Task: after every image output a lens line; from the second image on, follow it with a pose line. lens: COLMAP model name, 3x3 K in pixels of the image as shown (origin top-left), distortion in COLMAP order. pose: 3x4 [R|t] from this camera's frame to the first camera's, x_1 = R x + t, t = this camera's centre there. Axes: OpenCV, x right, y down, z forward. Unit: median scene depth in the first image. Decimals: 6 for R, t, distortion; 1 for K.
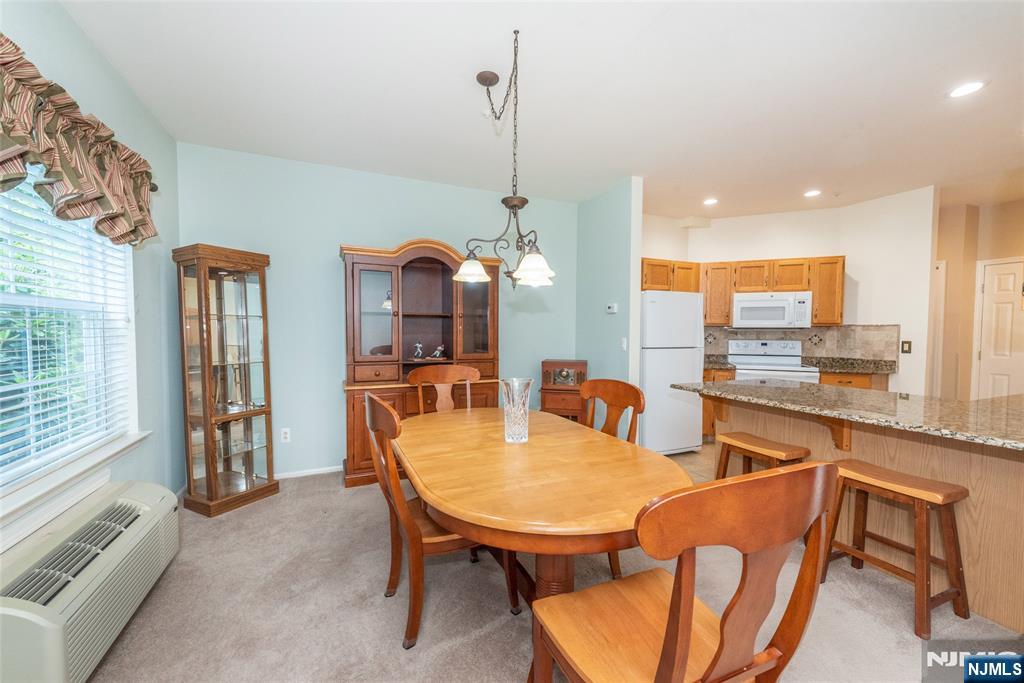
lens RADIAL K [[407.6, 0, 513.7], [0, 407.6, 348.1], [0, 0, 1]] dist [0.007512, -0.001275]
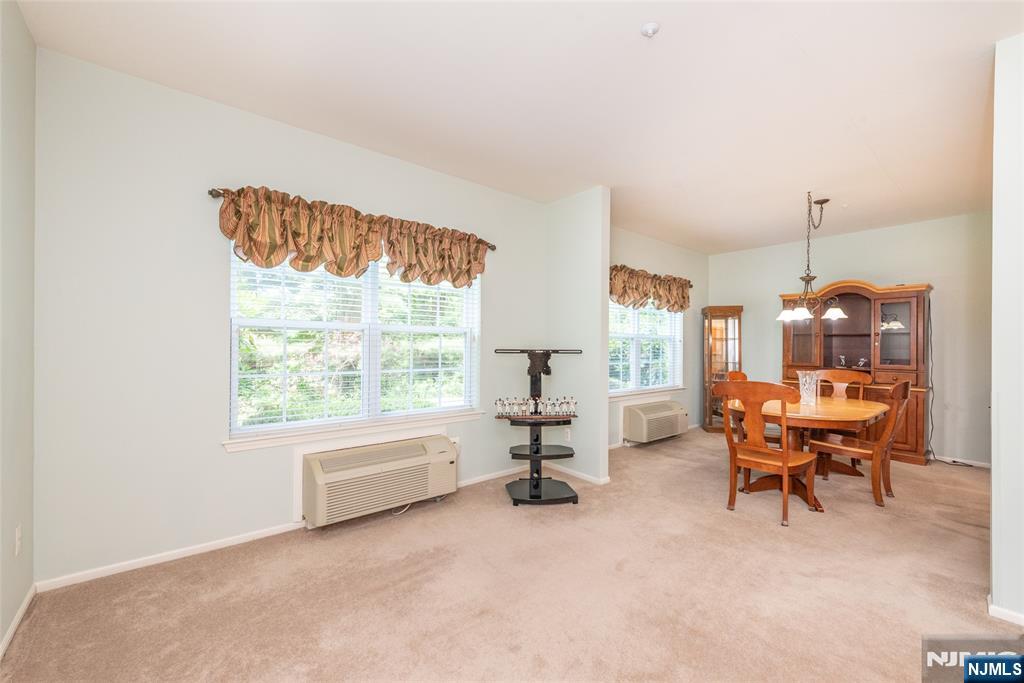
lens RADIAL K [[414.9, 0, 506.6], [0, 414.9, 346.0], [0, 0, 1]] dist [0.004246, -0.002439]
pose [[0.268638, -0.001057, -0.963241, 0.734000], [-0.044887, 0.998899, -0.013614, 0.024439], [0.962195, 0.046894, 0.268295, -0.422493]]
